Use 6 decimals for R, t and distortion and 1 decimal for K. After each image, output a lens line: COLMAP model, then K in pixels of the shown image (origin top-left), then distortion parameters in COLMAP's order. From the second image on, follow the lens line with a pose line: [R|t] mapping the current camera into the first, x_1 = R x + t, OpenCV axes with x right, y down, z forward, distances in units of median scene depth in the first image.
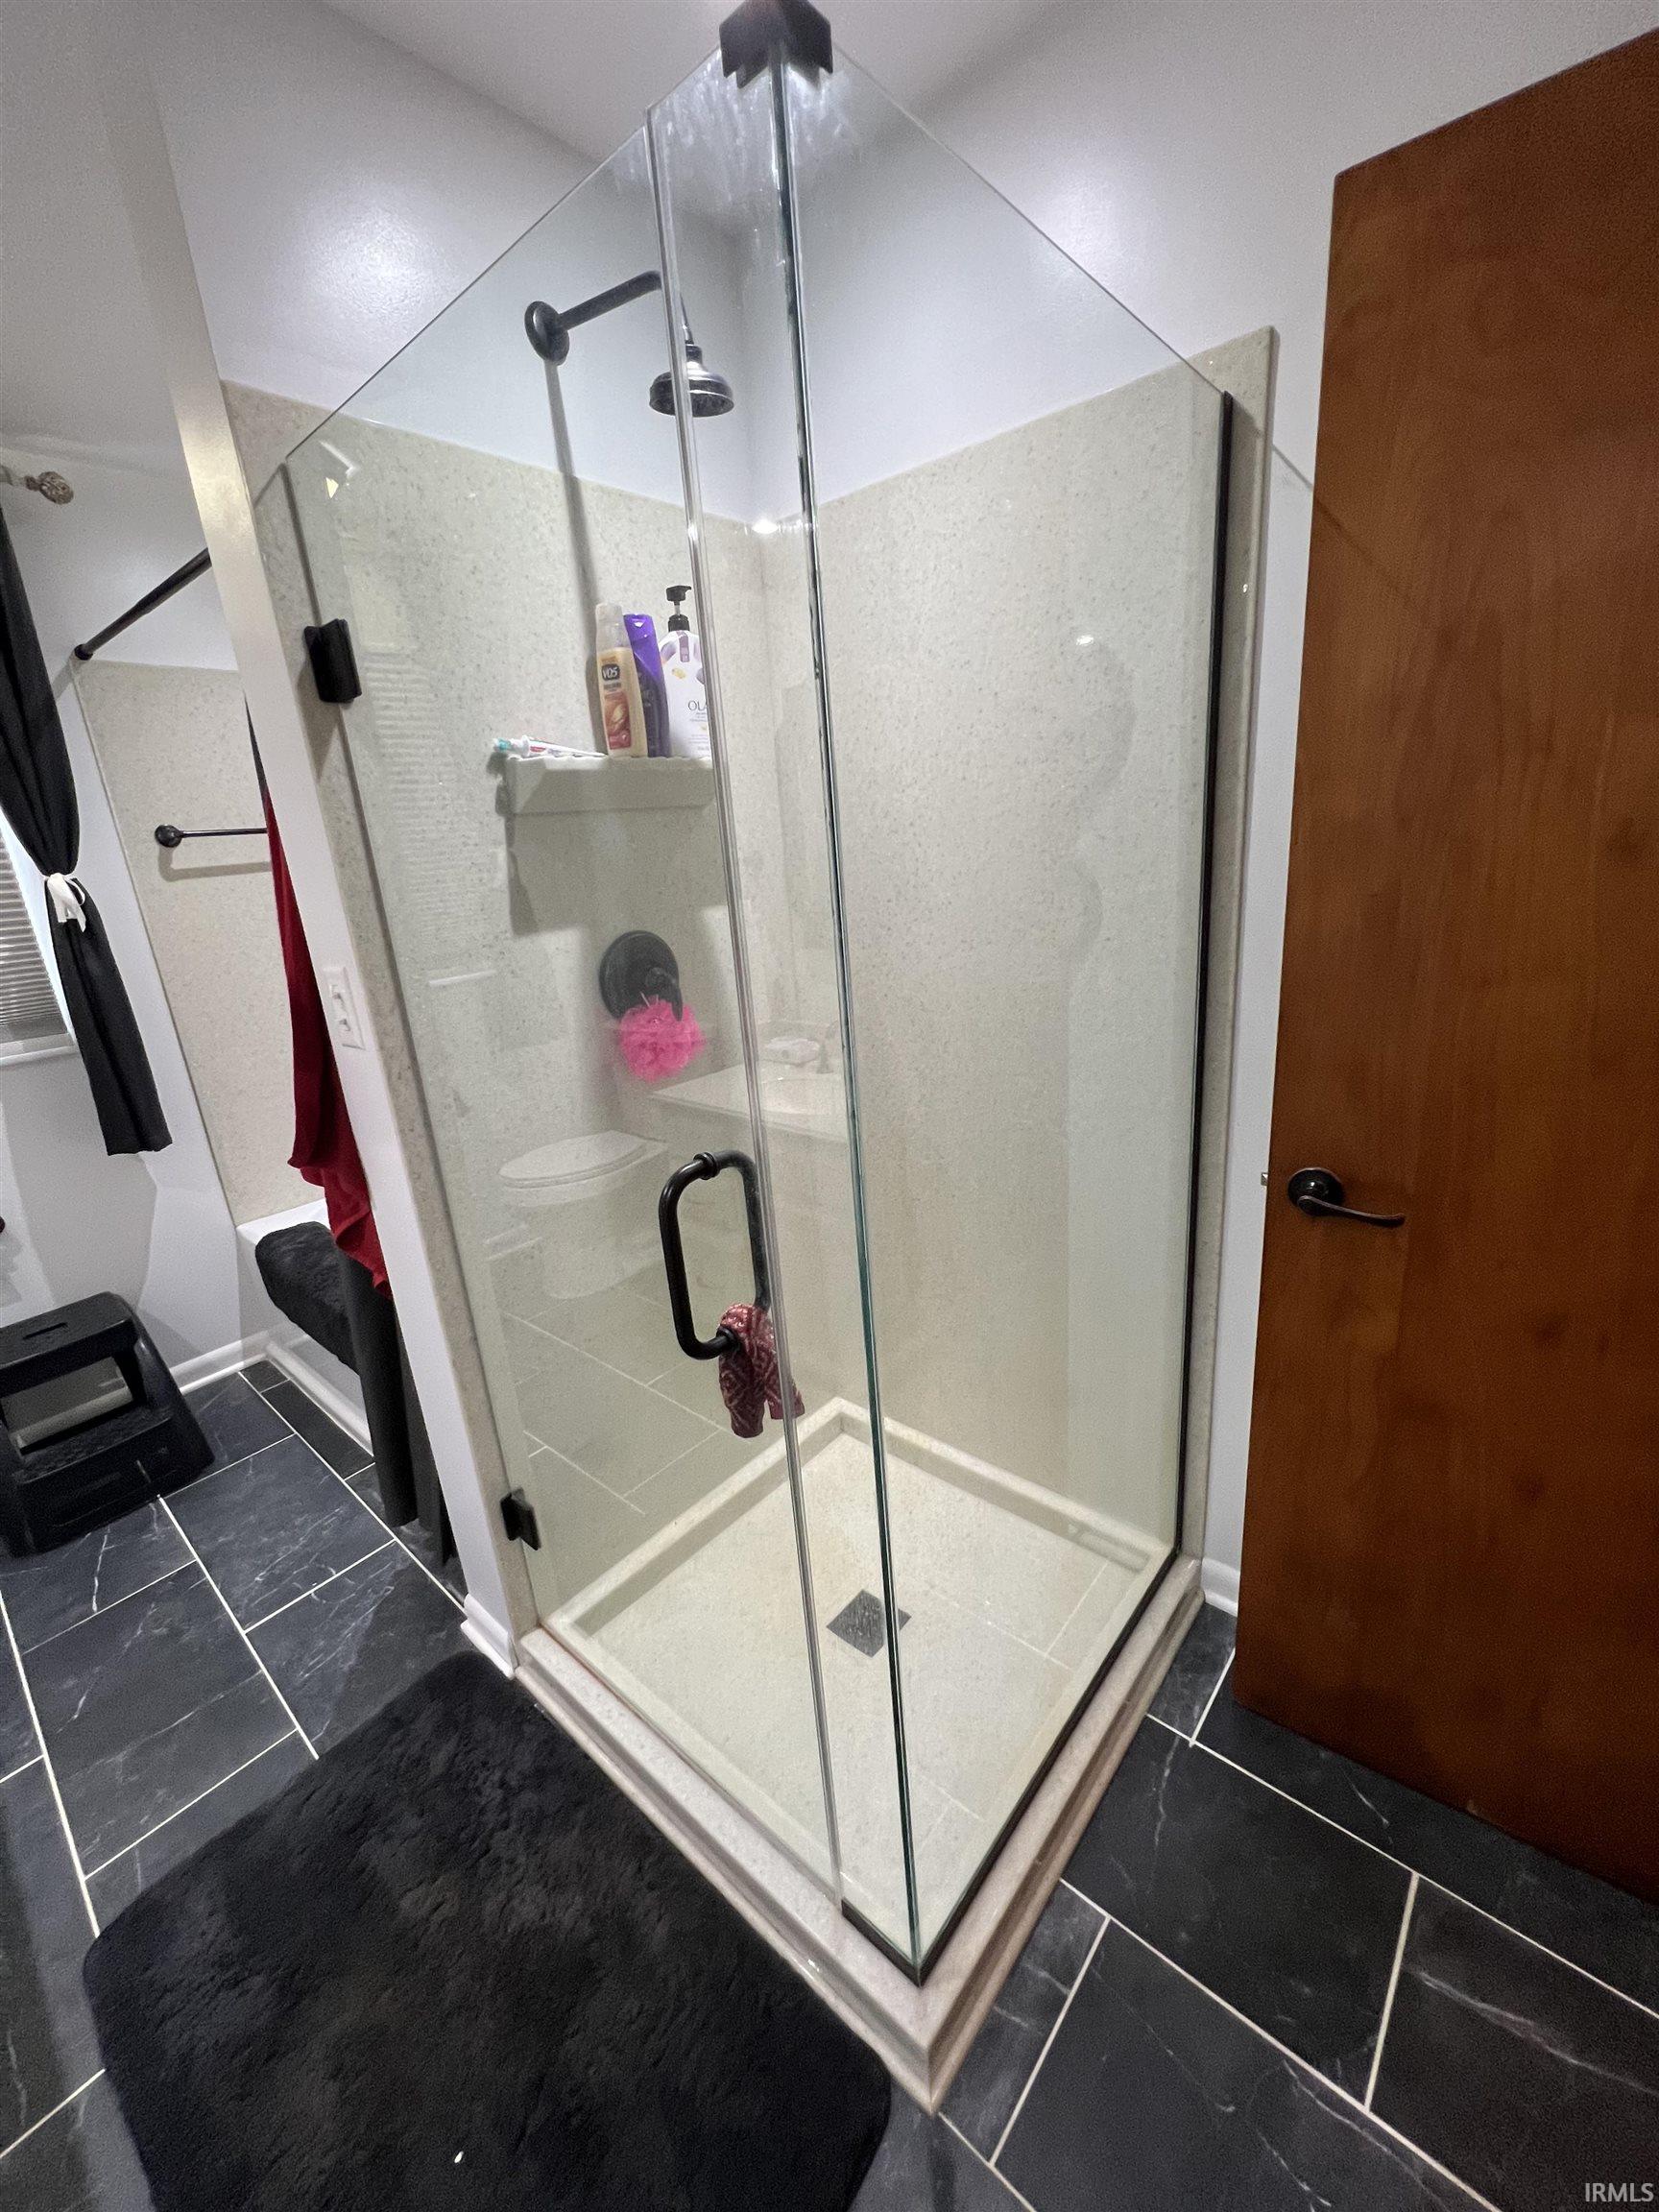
lens RADIAL K [[885.0, 0, 838.6], [0, 885.0, 1108.2], [0, 0, 1]] dist [-0.000273, -0.000543]
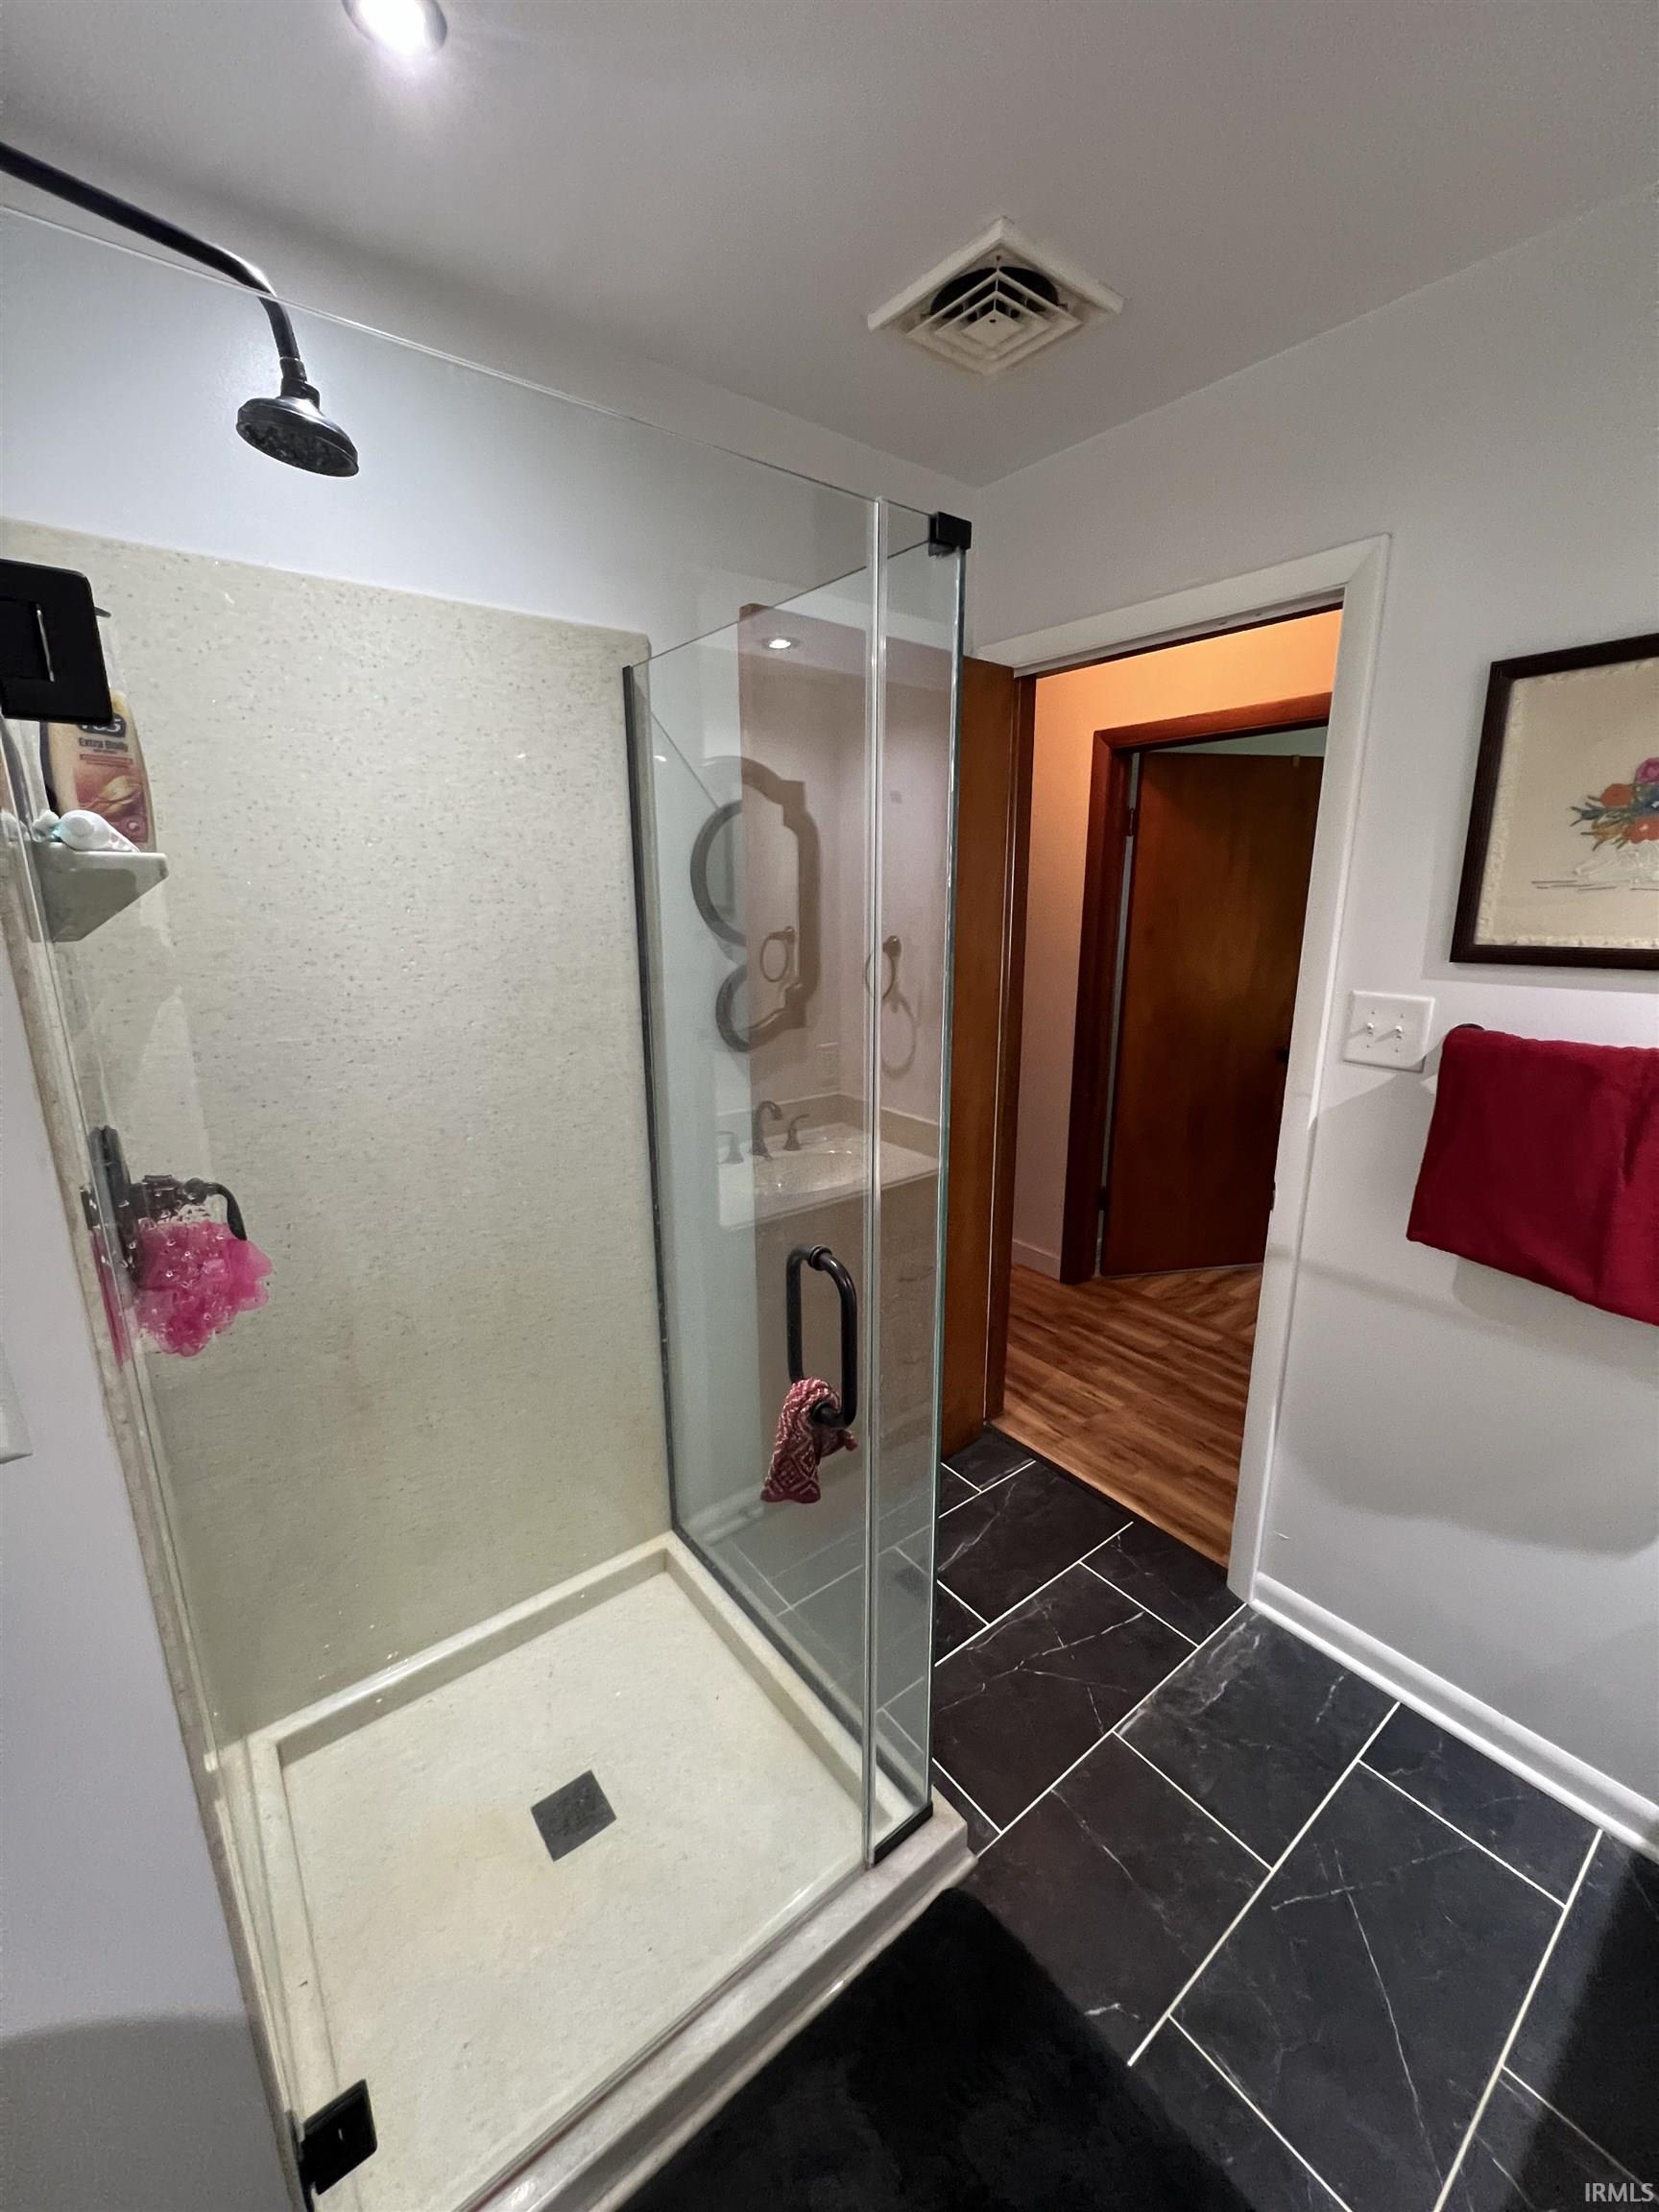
lens RADIAL K [[885.0, 0, 828.5], [0, 885.0, 1108.7], [0, 0, 1]] dist [-0.000273, -0.000543]
pose [[0.193665, -0.168160, 0.966549, -0.789861], [0.278785, 0.954019, 0.110121, -0.157967], [-0.940624, 0.248133, 0.231641, 0.435206]]
